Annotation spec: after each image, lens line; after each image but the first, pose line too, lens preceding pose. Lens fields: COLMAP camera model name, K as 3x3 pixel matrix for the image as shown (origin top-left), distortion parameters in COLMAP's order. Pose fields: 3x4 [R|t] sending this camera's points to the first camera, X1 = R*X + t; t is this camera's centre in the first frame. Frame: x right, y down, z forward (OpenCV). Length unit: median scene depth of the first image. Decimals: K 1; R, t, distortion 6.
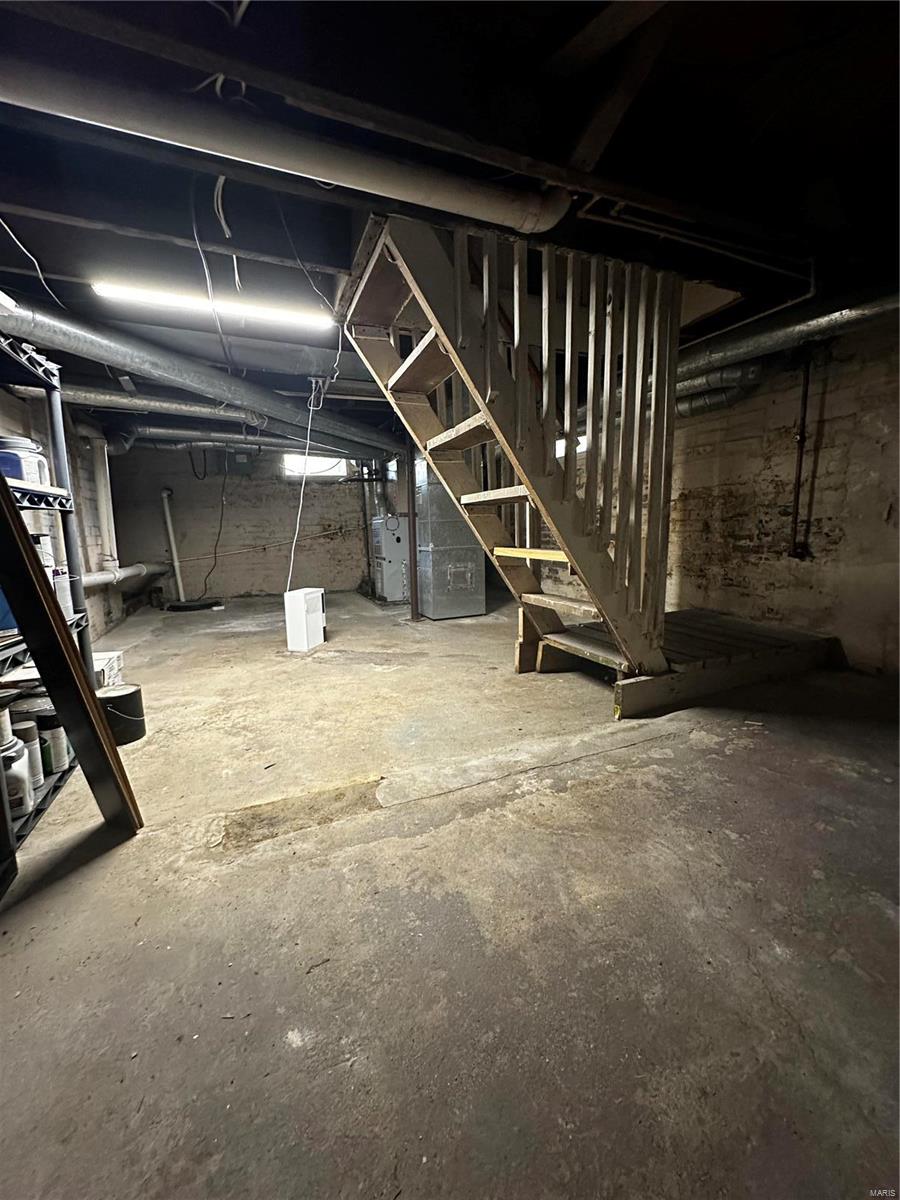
lens RADIAL K [[477.3, 0, 450.1], [0, 477.3, 596.6], [0, 0, 1]] dist [-0.013355, 0.002386]
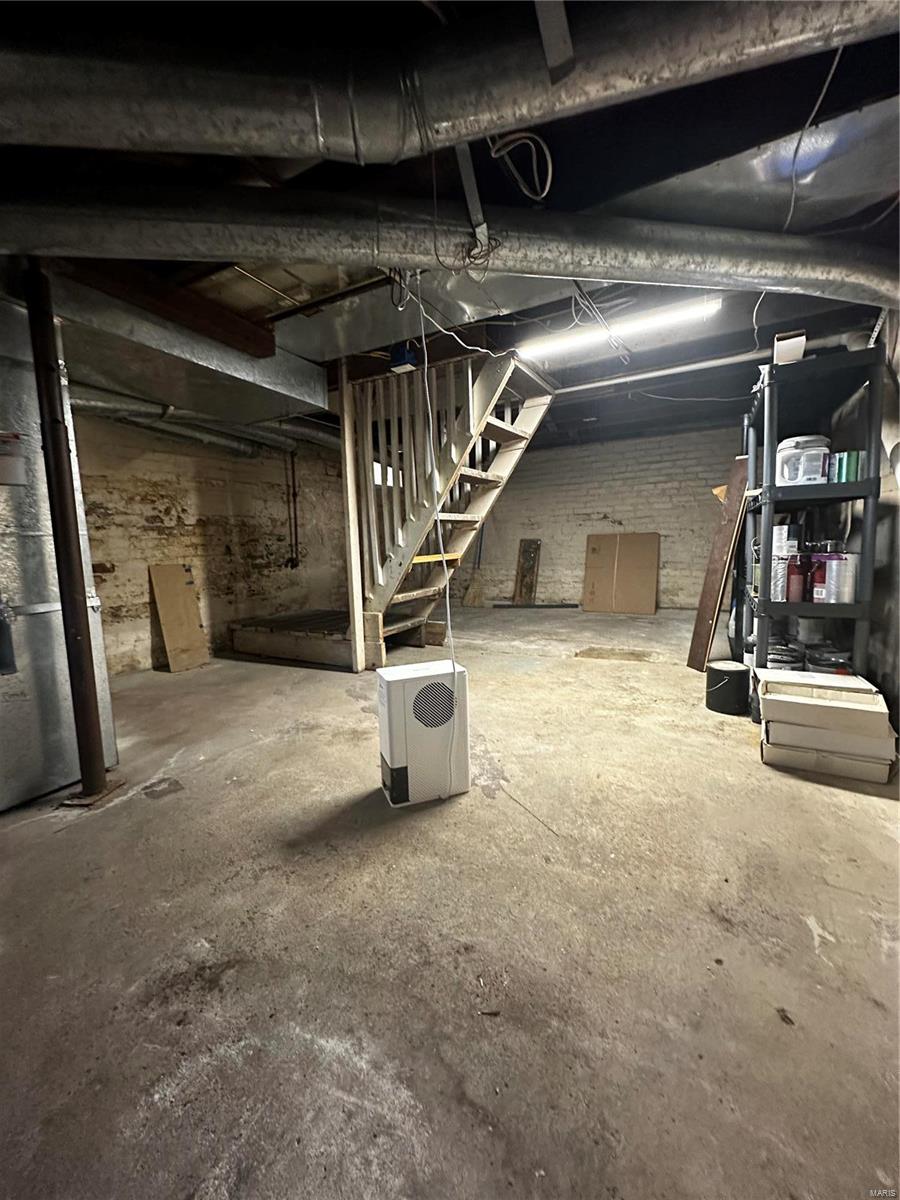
lens RADIAL K [[477.3, 0, 449.4], [0, 477.3, 596.4], [0, 0, 1]] dist [-0.013355, 0.002386]
pose [[-0.616848, -0.050083, 0.785487, -0.877802], [0.158328, 0.969678, 0.186163, -0.207759], [-0.770993, 0.239199, -0.590214, 1.597776]]
